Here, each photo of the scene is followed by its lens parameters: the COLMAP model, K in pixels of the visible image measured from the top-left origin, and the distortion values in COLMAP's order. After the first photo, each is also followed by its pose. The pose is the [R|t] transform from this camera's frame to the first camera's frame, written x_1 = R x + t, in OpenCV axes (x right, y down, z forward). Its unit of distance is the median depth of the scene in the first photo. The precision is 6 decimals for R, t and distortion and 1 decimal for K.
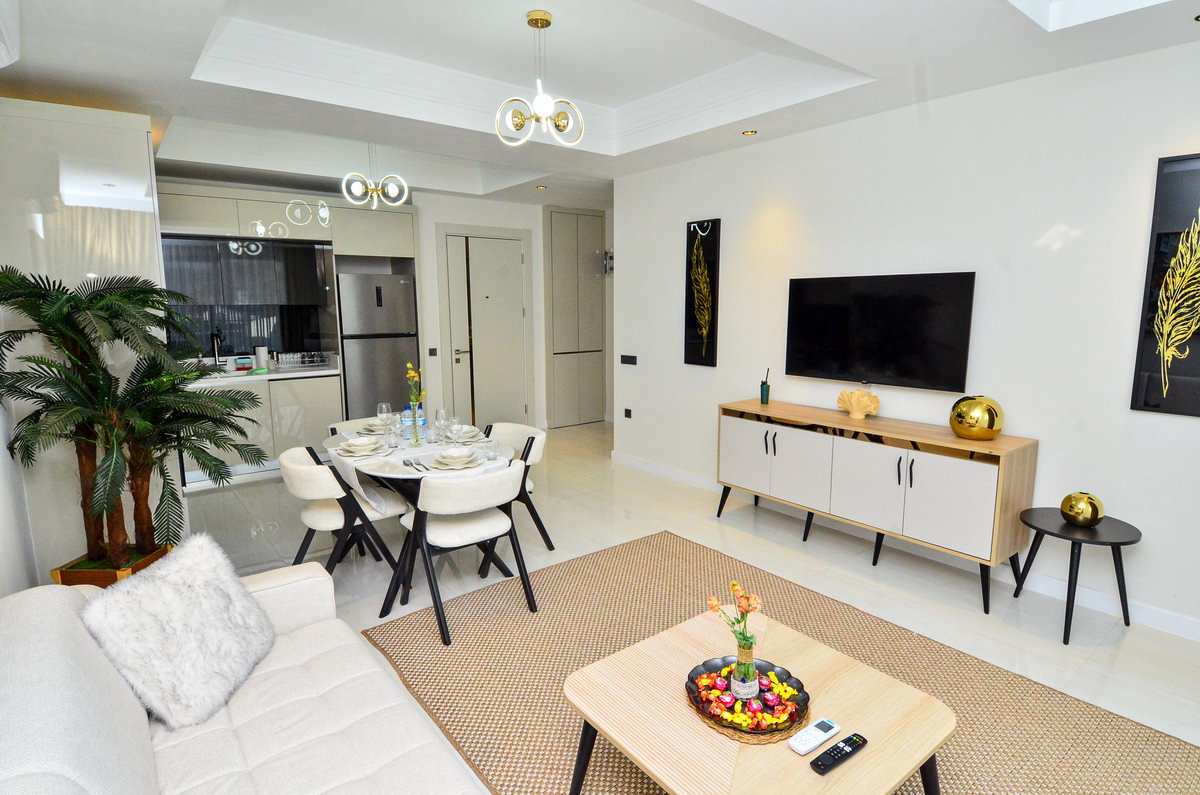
lens RADIAL K [[622.9, 0, 600.0], [0, 622.9, 397.5], [0, 0, 1]] dist [-0.007432, -0.001289]
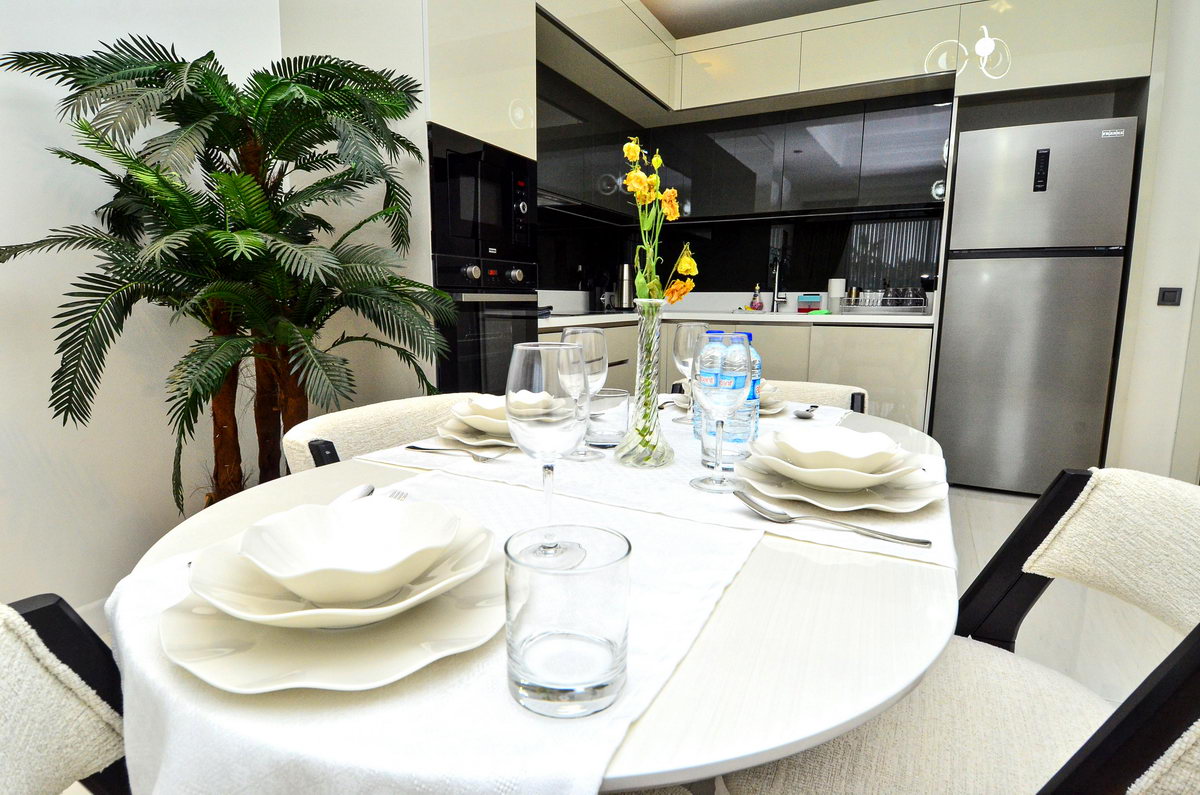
lens RADIAL K [[633.4, 0, 600.0], [0, 633.4, 397.5], [0, 0, 1]] dist [-0.002037, -0.001029]
pose [[0.428106, 0.140831, -0.892688, -0.034236], [-0.145218, 0.985667, 0.085857, 0.021738], [0.891985, 0.092878, 0.442421, 0.488462]]
